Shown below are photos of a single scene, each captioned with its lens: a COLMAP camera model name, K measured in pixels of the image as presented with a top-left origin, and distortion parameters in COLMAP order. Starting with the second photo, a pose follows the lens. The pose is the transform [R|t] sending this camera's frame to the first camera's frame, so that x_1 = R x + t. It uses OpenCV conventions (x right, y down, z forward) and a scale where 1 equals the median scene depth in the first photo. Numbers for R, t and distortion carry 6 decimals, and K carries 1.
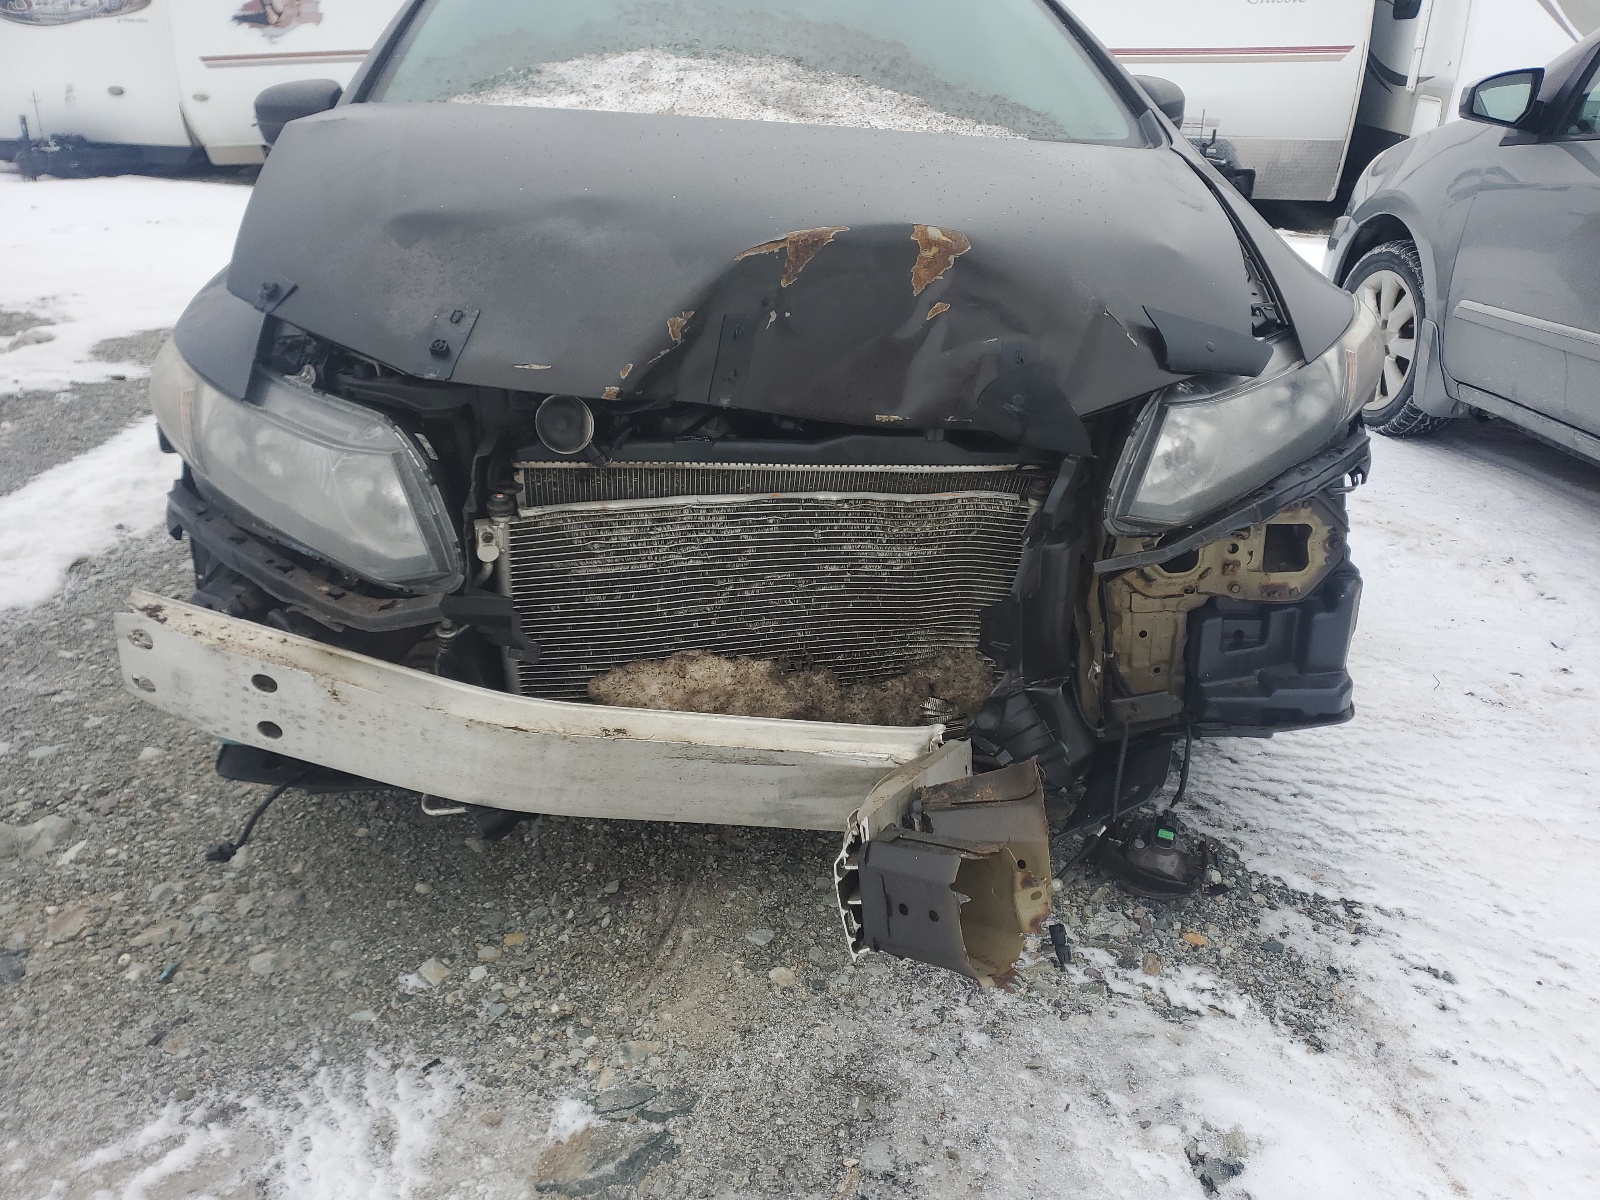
lens RADIAL K [[1243.5, 0, 832.8], [0, 1243.5, 613.4], [0, 0, 1]] dist [0.056883, -0.062927]
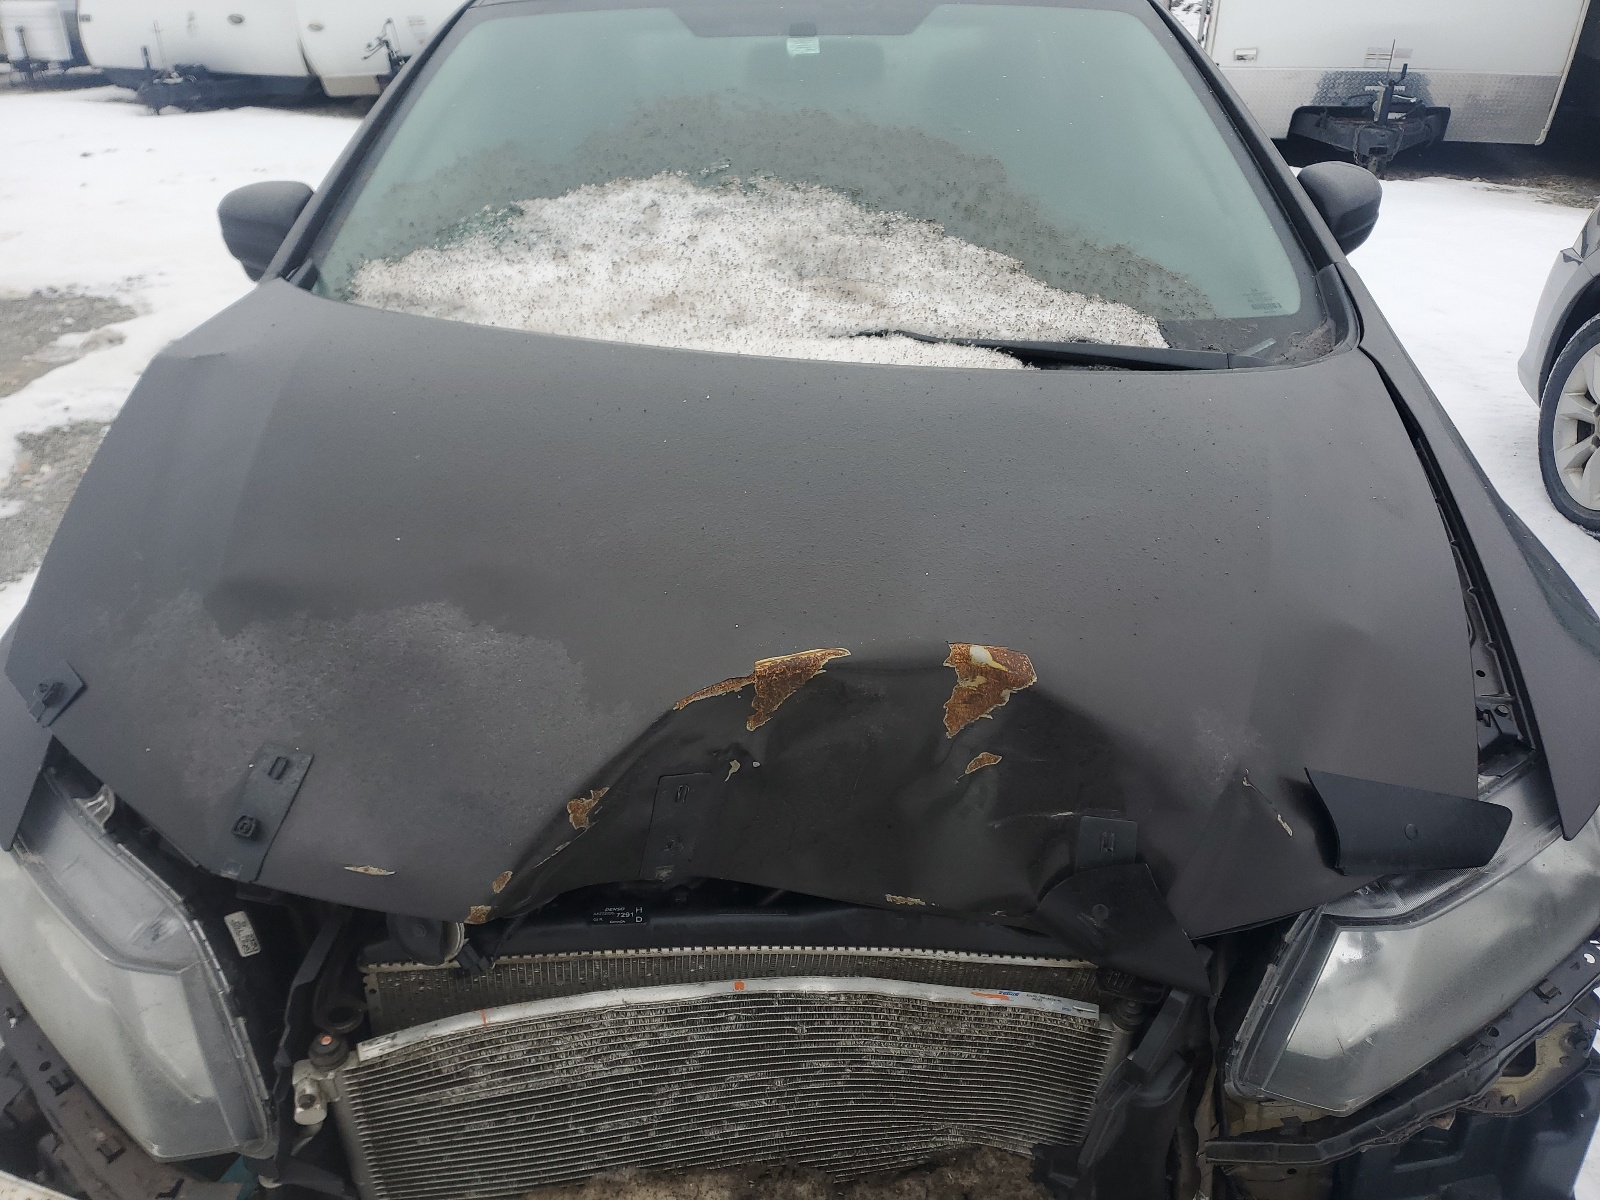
lens RADIAL K [[1243.5, 0, 796.2], [0, 1243.5, 618.7], [0, 0, 1]] dist [0.056883, -0.062927]
pose [[0.991417, 0.047749, -0.121704, 0.058460], [-0.037613, 0.995733, 0.084263, -0.345770], [0.125209, -0.078962, 0.988983, 0.314323]]
